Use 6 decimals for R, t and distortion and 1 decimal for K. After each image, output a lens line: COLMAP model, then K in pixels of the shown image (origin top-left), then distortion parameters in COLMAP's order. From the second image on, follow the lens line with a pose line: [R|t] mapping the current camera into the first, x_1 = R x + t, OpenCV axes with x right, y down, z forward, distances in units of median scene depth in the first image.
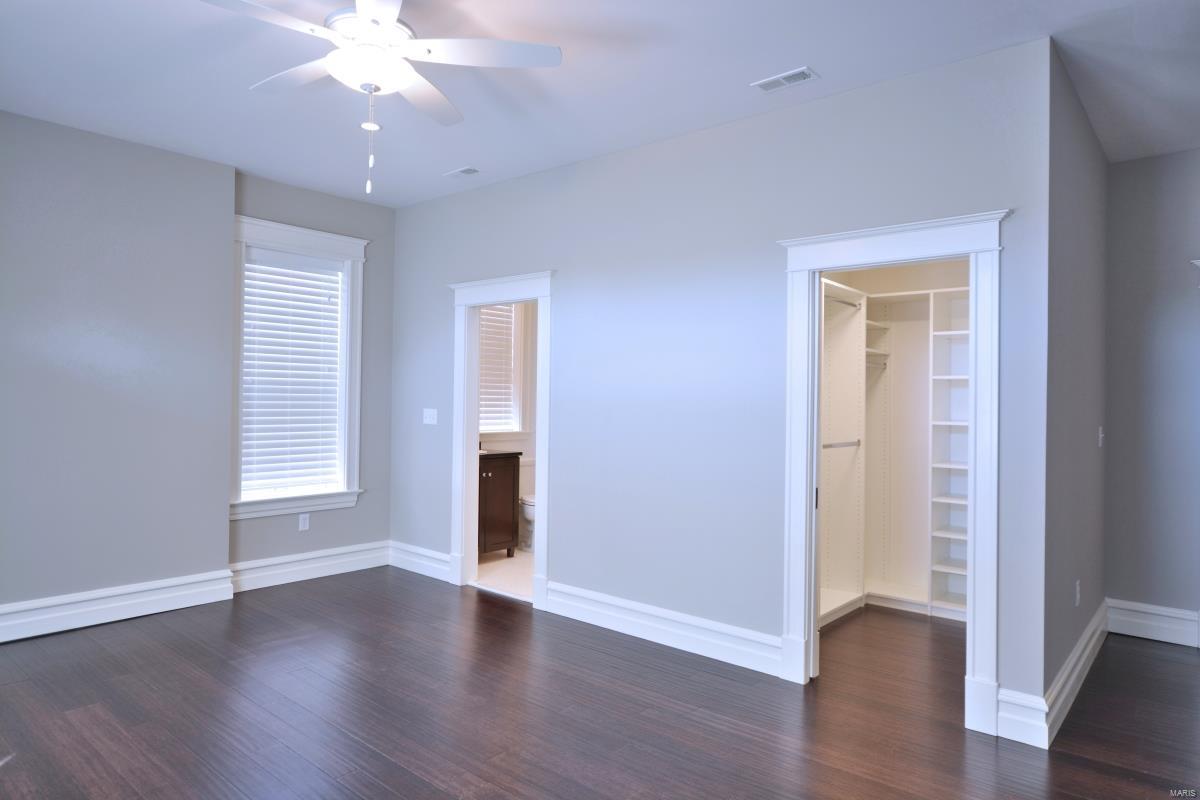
lens RADIAL K [[737.6, 0, 596.4], [0, 737.6, 393.0], [0, 0, 1]] dist [-0.003132, 0.000962]
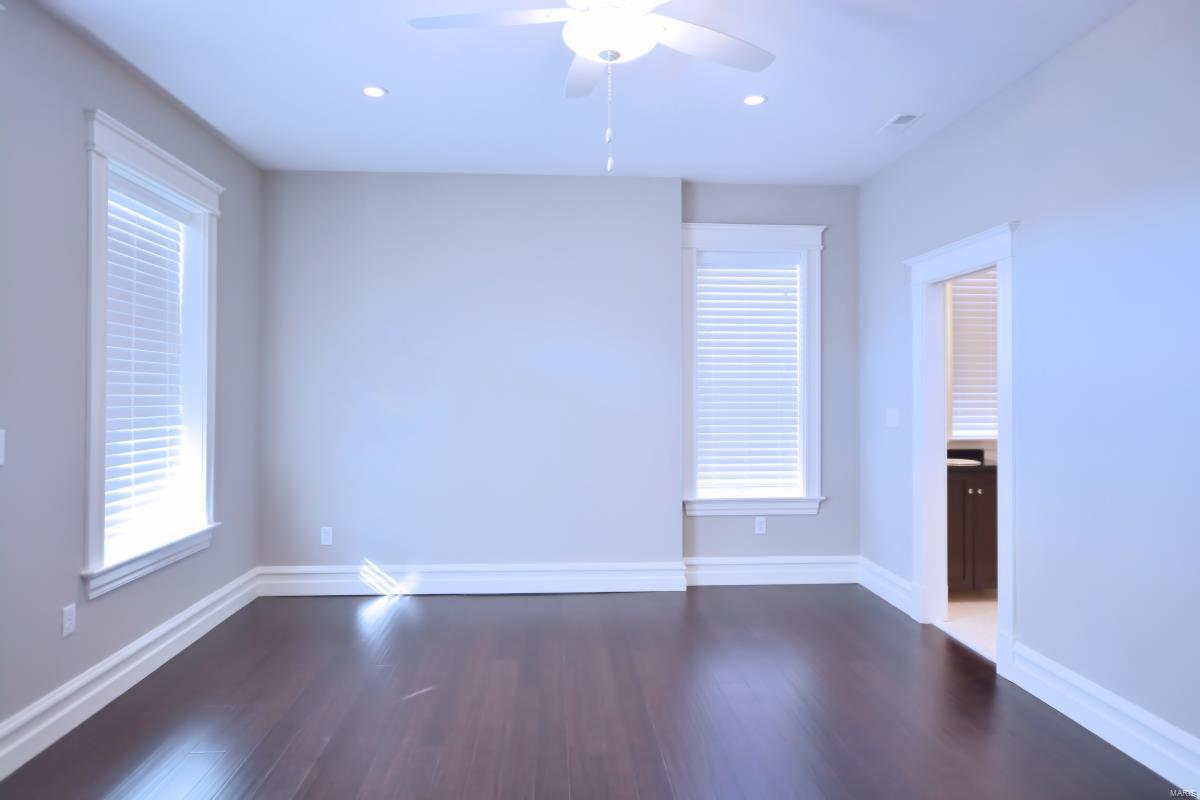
lens RADIAL K [[737.6, 0, 596.4], [0, 737.6, 393.0], [0, 0, 1]] dist [-0.003132, 0.000962]
pose [[0.703103, -0.016342, -0.710901, 0.148484], [0.015574, 0.999850, -0.007582, 0.004190], [0.710918, -0.005741, 0.703252, 0.160770]]
